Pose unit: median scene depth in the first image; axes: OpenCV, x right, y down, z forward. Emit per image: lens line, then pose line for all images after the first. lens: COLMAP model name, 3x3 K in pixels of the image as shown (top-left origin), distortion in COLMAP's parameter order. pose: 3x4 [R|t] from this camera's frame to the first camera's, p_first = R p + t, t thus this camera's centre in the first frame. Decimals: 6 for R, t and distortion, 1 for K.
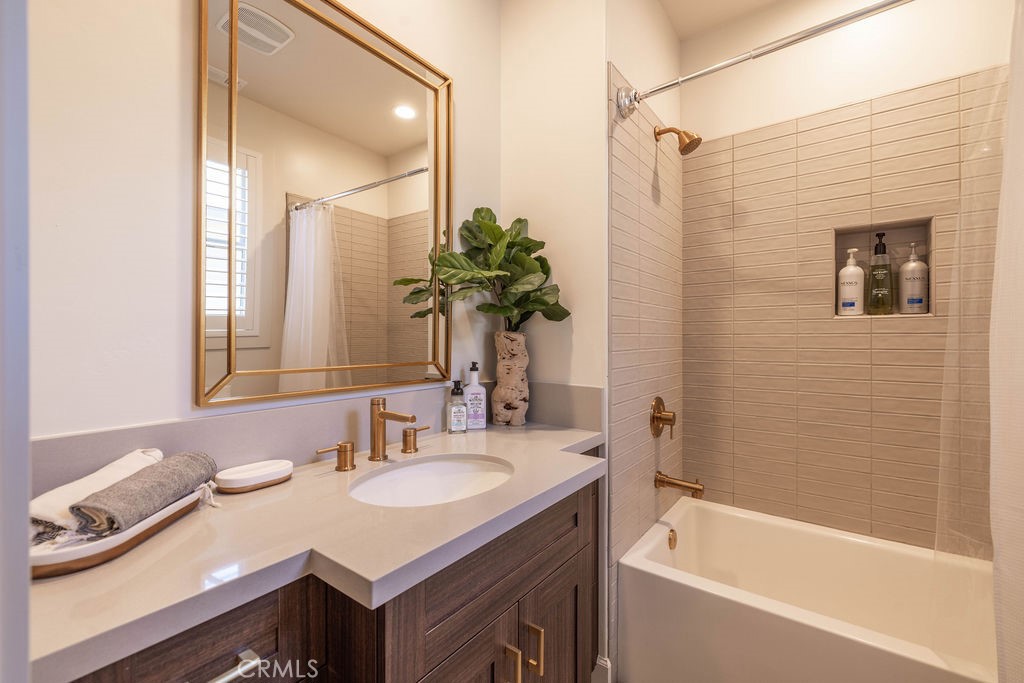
lens RADIAL K [[434.3, 0, 513.3], [0, 434.3, 337.0], [0, 0, 1]] dist [-0.000405, -0.000137]
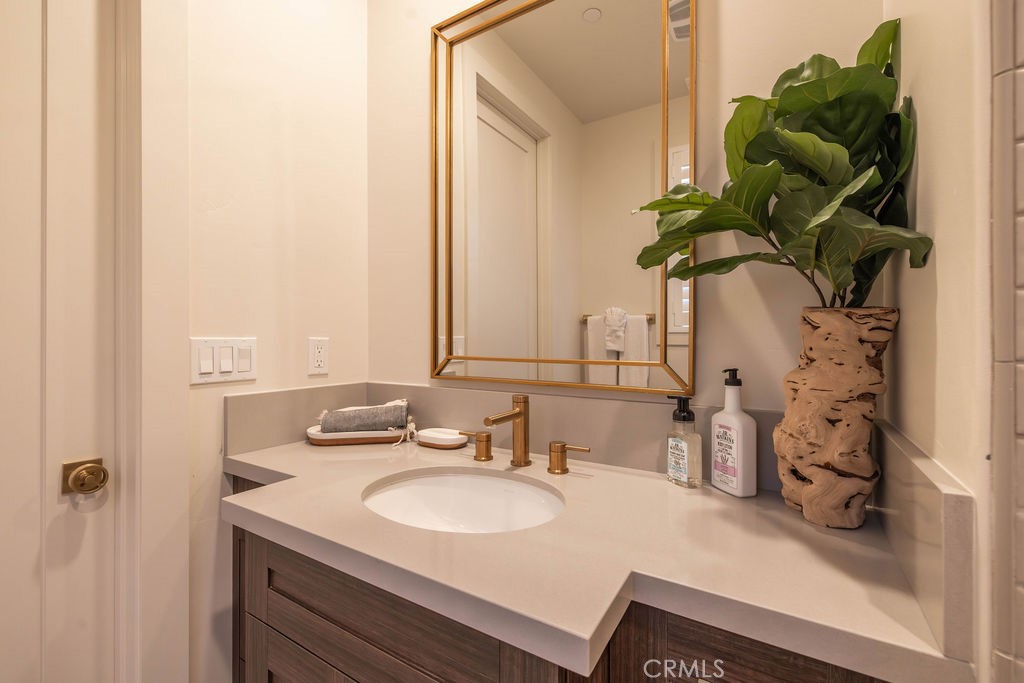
lens RADIAL K [[434.3, 0, 513.3], [0, 434.3, 337.0], [0, 0, 1]] dist [-0.000405, -0.000137]
pose [[0.095079, -0.002378, -0.995467, 0.496073], [0.002506, 0.999995, -0.002150, 0.020746], [0.995467, -0.002290, 0.095084, 0.783354]]
